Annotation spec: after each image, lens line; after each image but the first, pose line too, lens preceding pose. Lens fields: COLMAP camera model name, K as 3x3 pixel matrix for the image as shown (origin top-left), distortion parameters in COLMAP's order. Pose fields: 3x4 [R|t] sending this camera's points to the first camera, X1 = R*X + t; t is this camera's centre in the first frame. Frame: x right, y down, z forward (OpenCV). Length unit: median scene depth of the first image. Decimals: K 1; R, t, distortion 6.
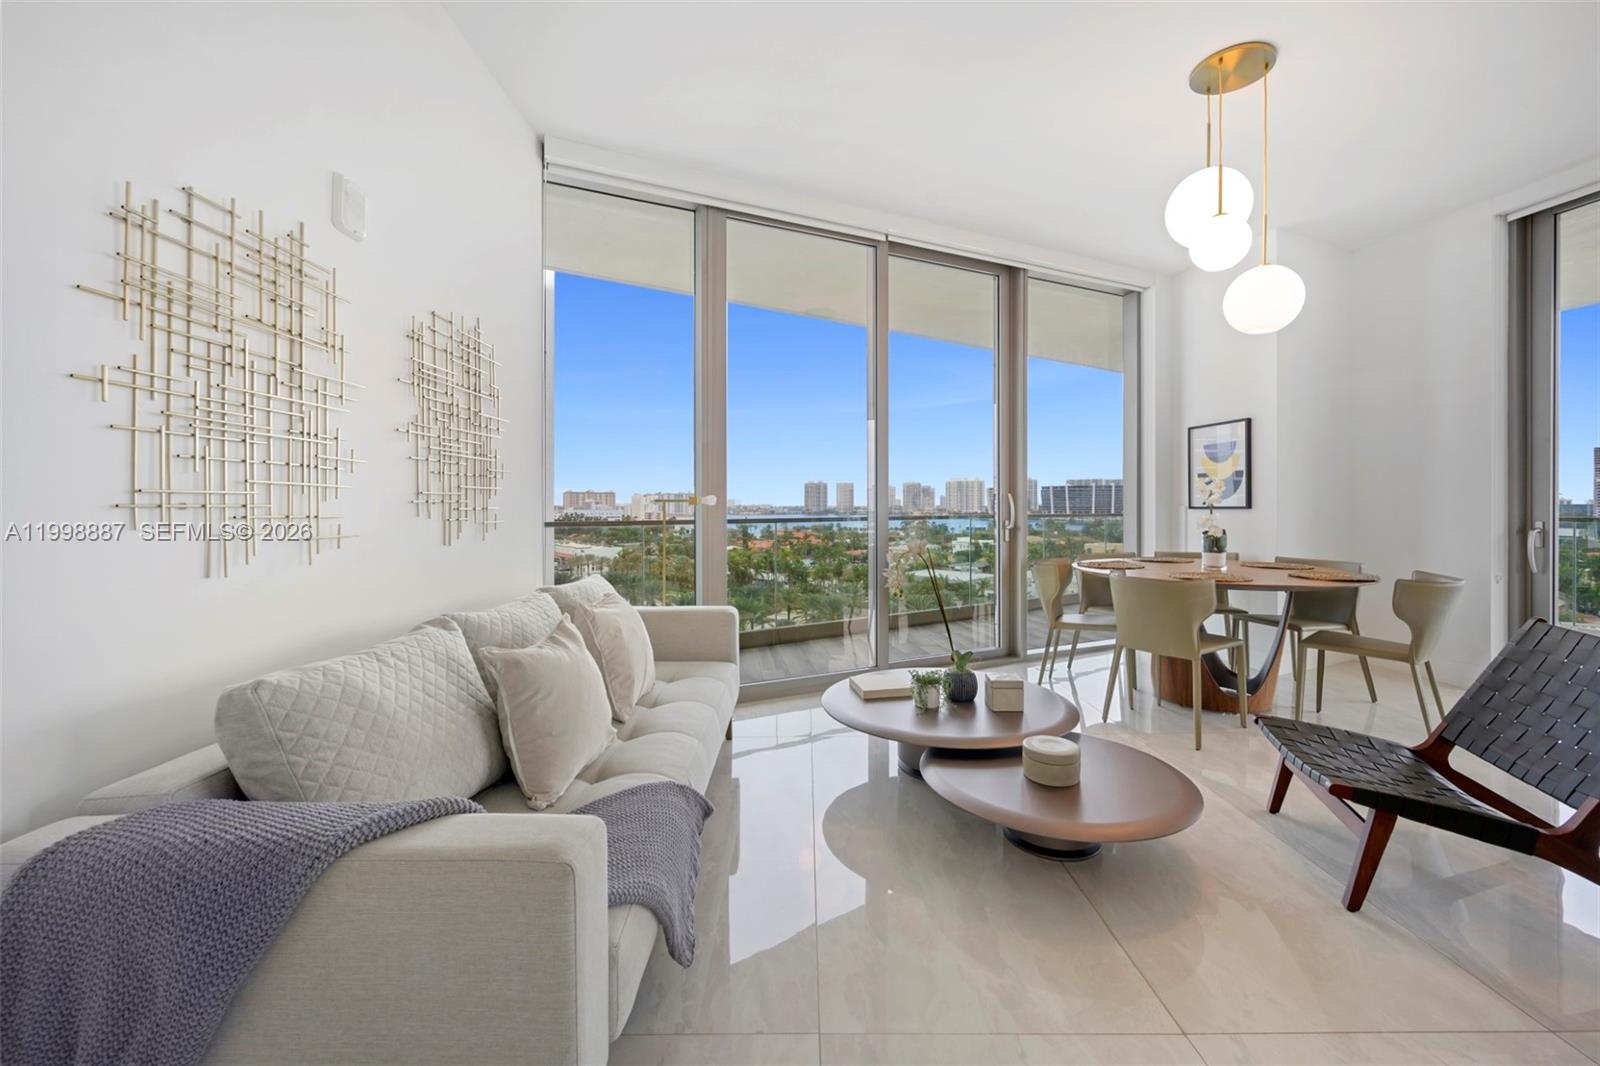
lens RADIAL K [[645.6, 0, 811.7], [0, 645.6, 508.3], [0, 0, 1]] dist [-0.004039, -0.000622]
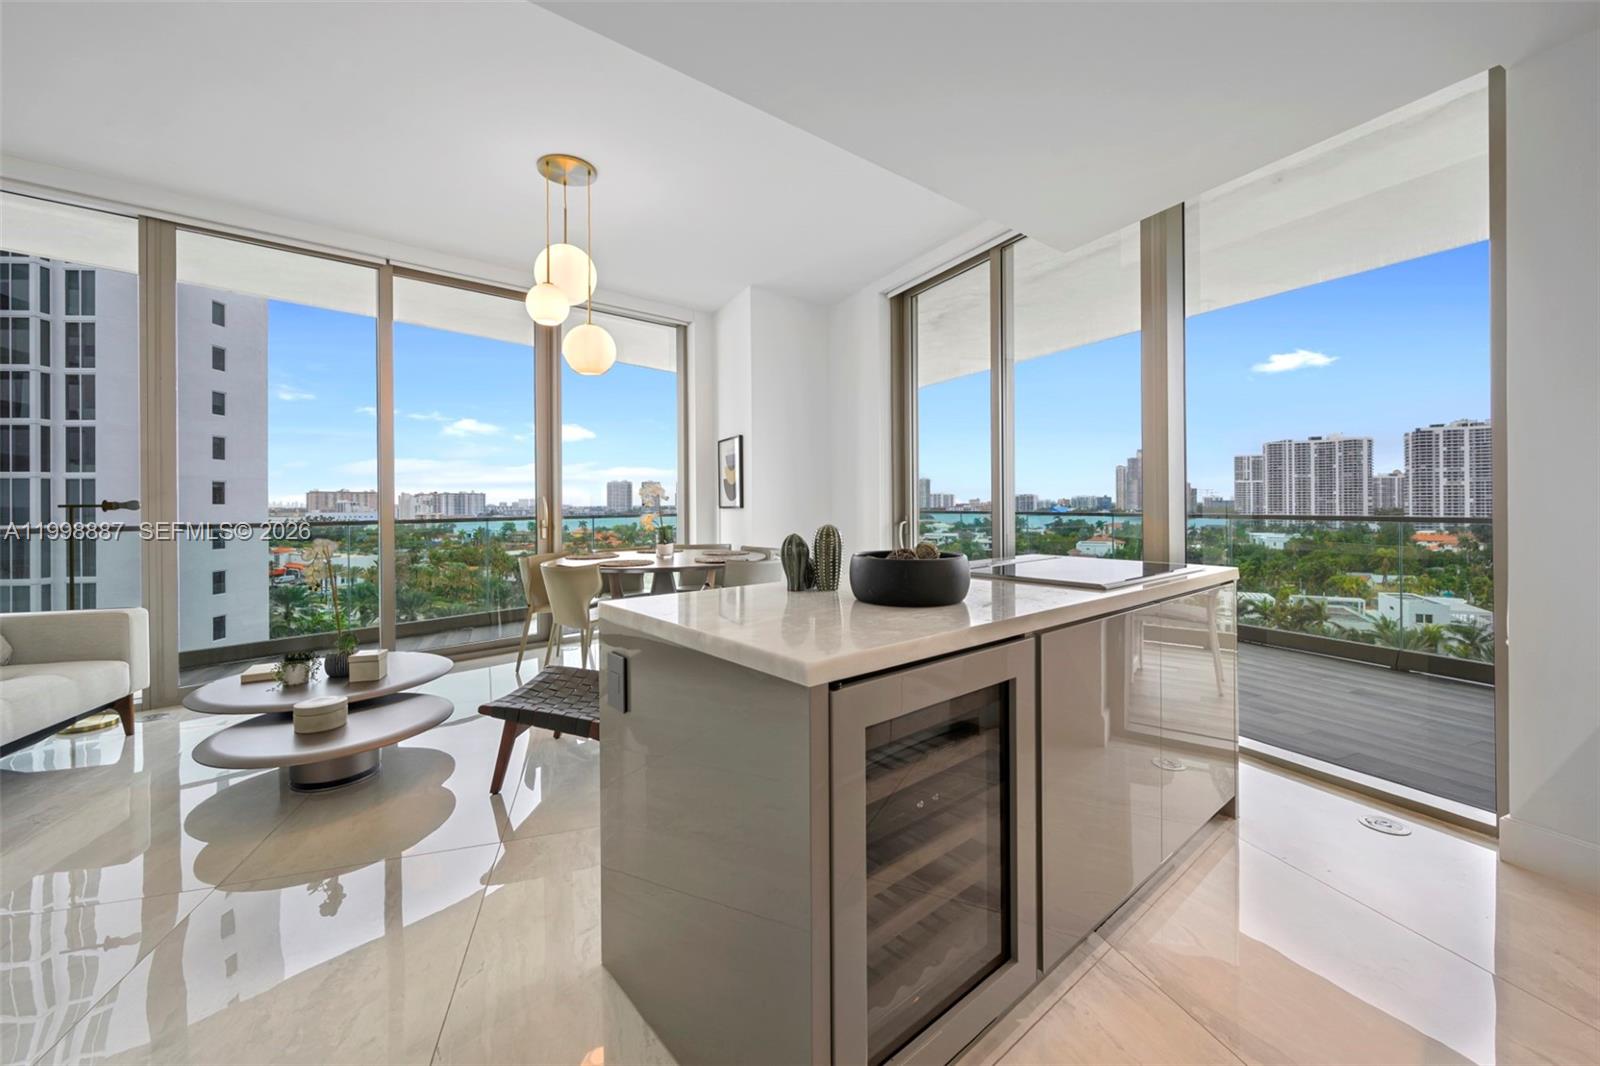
lens RADIAL K [[645.6, 0, 825.5], [0, 645.6, 510.8], [0, 0, 1]] dist [-0.004039, -0.000622]
pose [[0.953472, -0.012346, 0.301229, 0.410490], [0.010465, 0.999914, 0.007859, -0.002249], [-0.301300, -0.004341, 0.953519, -0.215060]]
